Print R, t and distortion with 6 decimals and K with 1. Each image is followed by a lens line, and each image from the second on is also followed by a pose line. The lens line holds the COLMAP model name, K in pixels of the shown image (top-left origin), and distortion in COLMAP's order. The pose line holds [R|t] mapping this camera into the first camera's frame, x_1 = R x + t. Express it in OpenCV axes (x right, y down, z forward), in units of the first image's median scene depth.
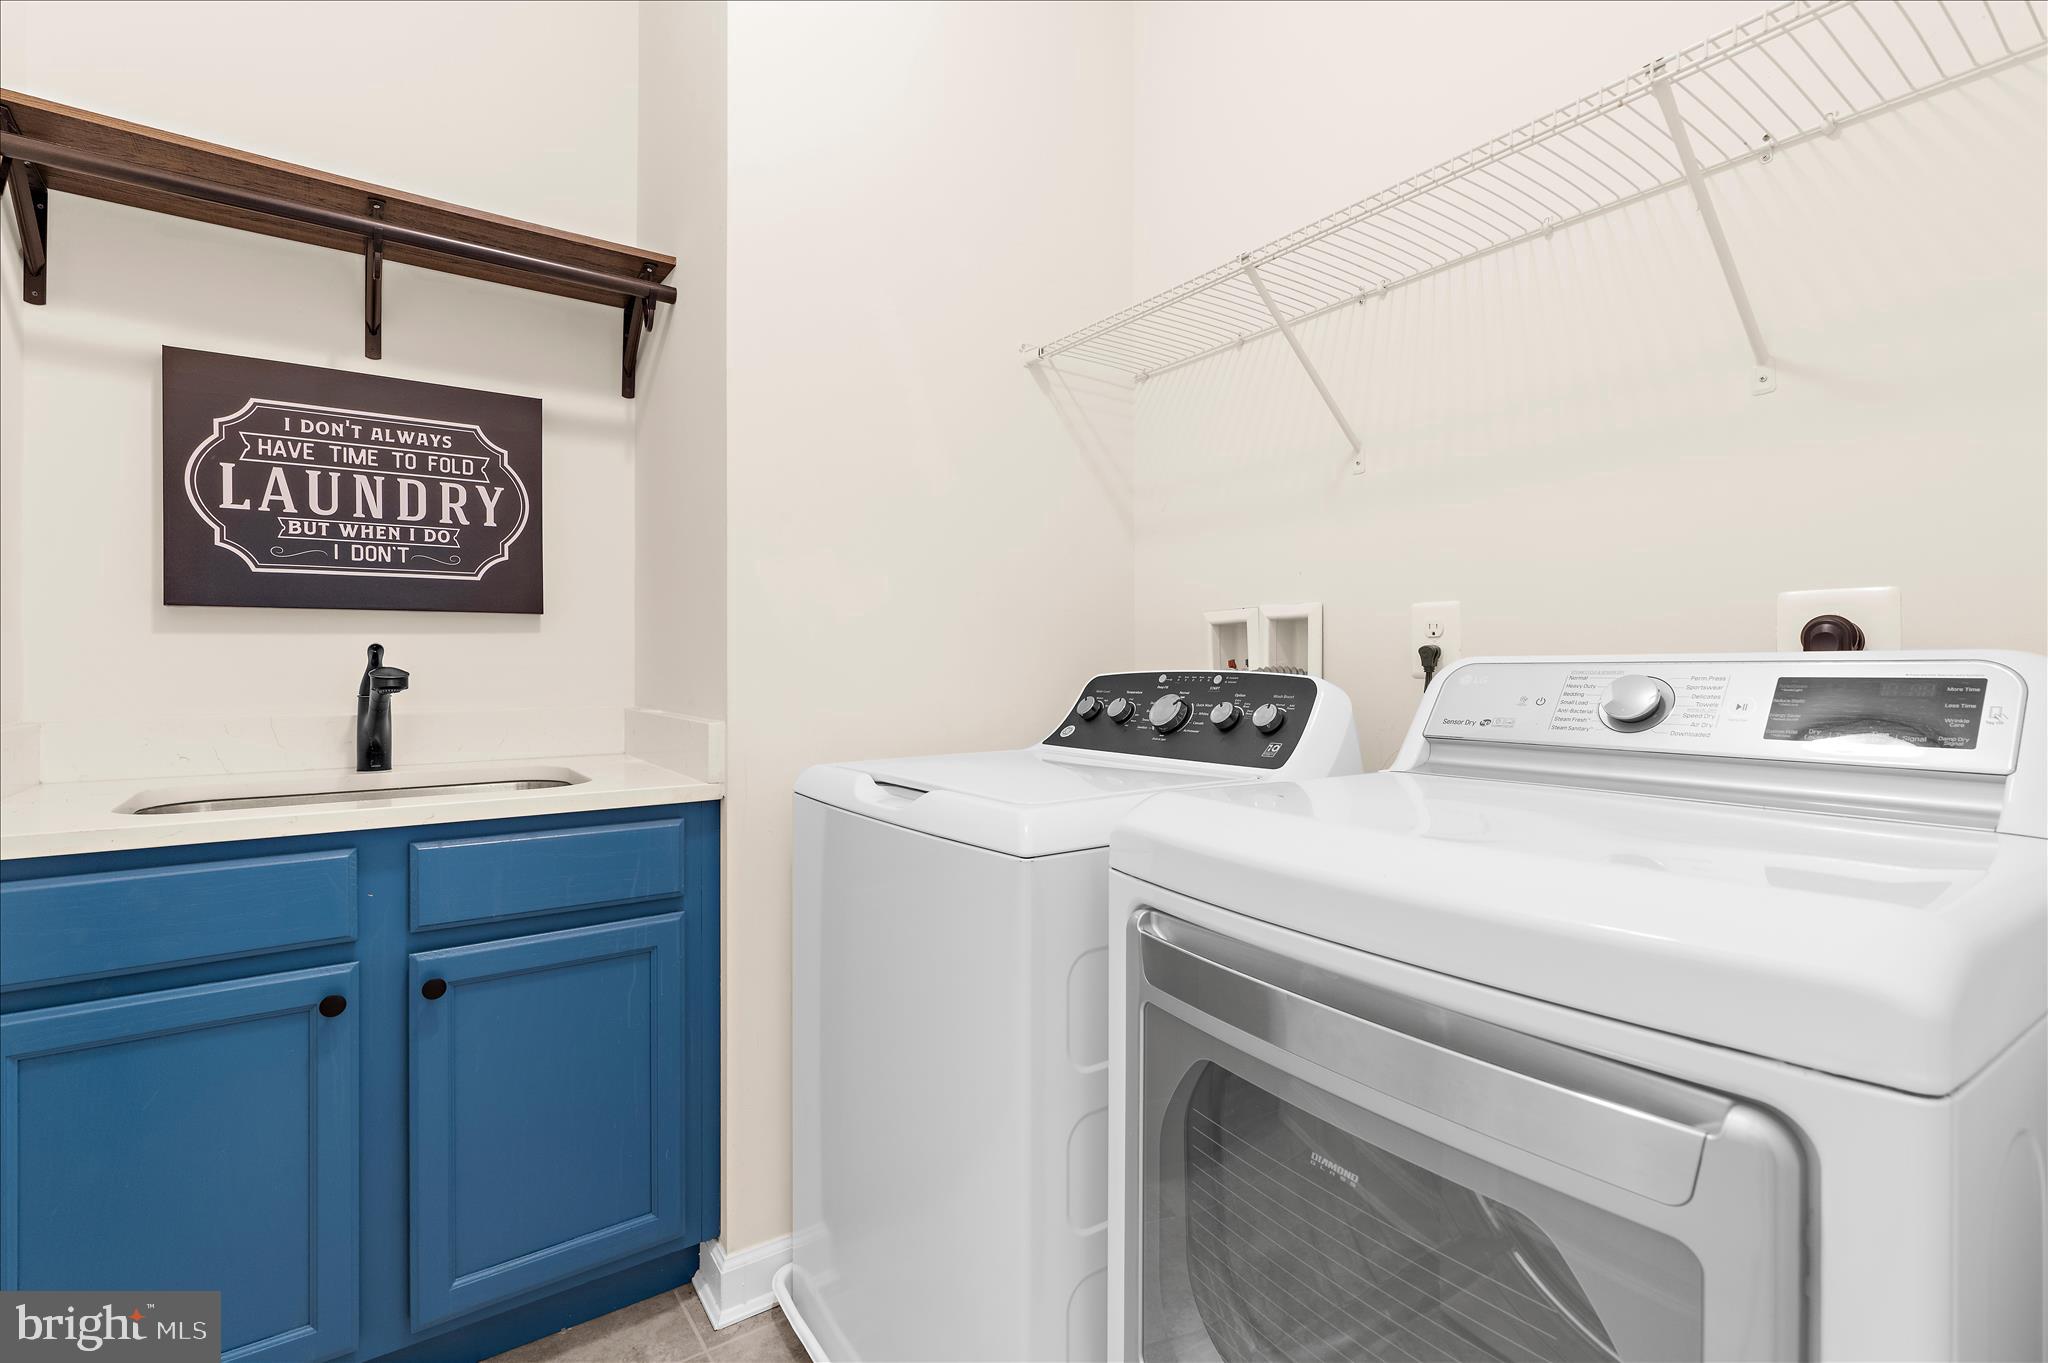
lens RADIAL K [[948.7, 0, 1020.3], [0, 948.7, 669.8], [0, 0, 1]] dist [-0.002243, 0.000143]
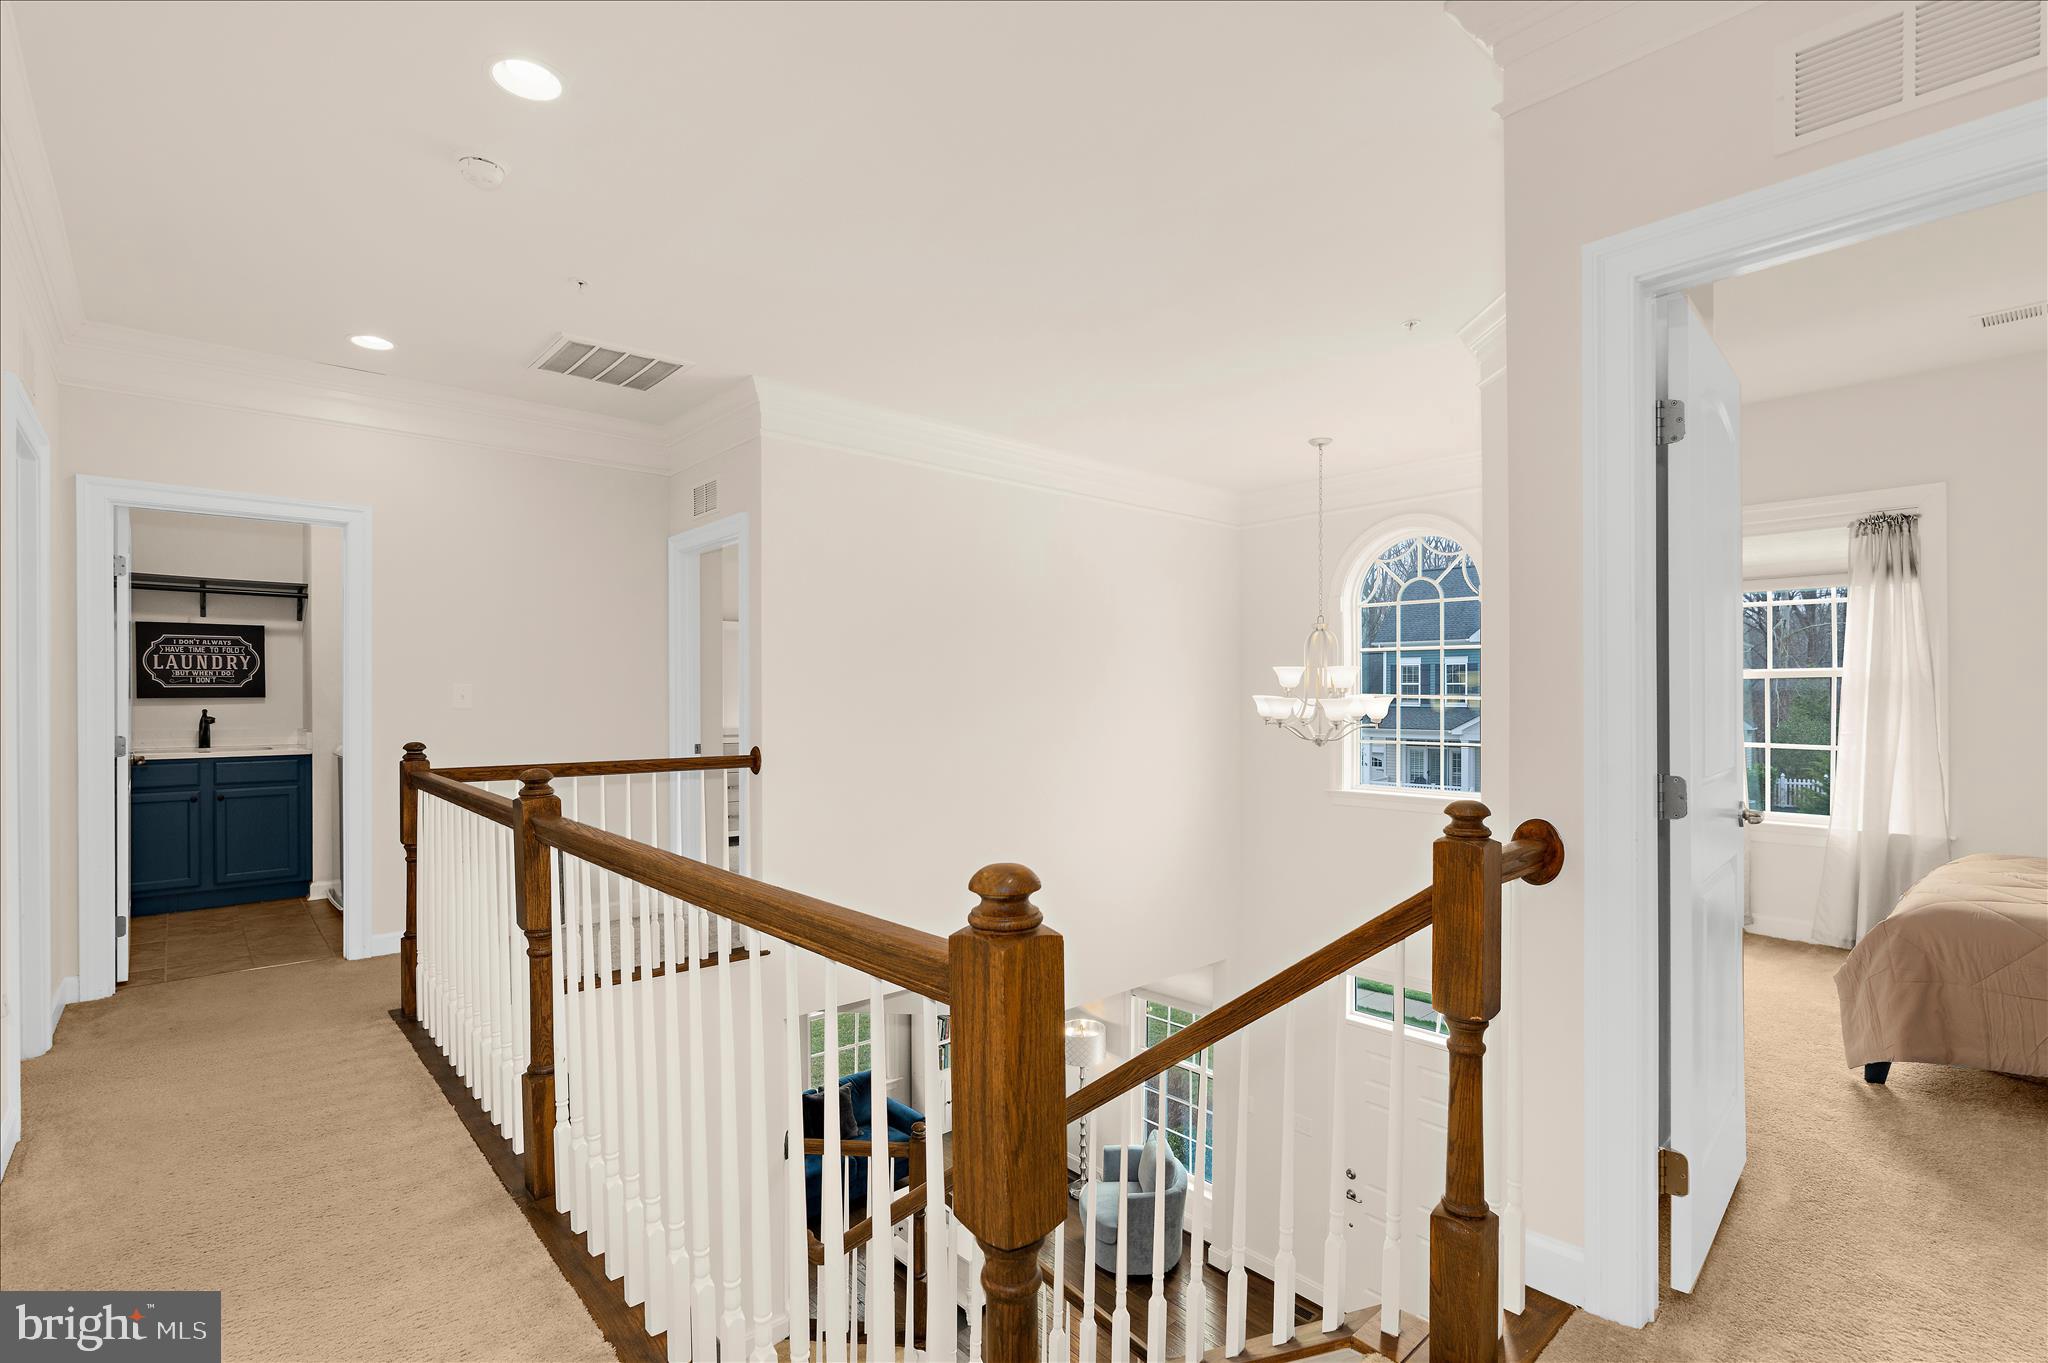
lens RADIAL K [[966.0, 0, 1022.1], [0, 966.0, 704.4], [0, 0, 1]] dist [0.002100, 0.000378]
pose [[0.994665, 0.001423, 0.103144, 1.735993], [-0.002454, 0.999948, 0.009877, -0.080520], [-0.103125, -0.010077, 0.994617, -2.545663]]
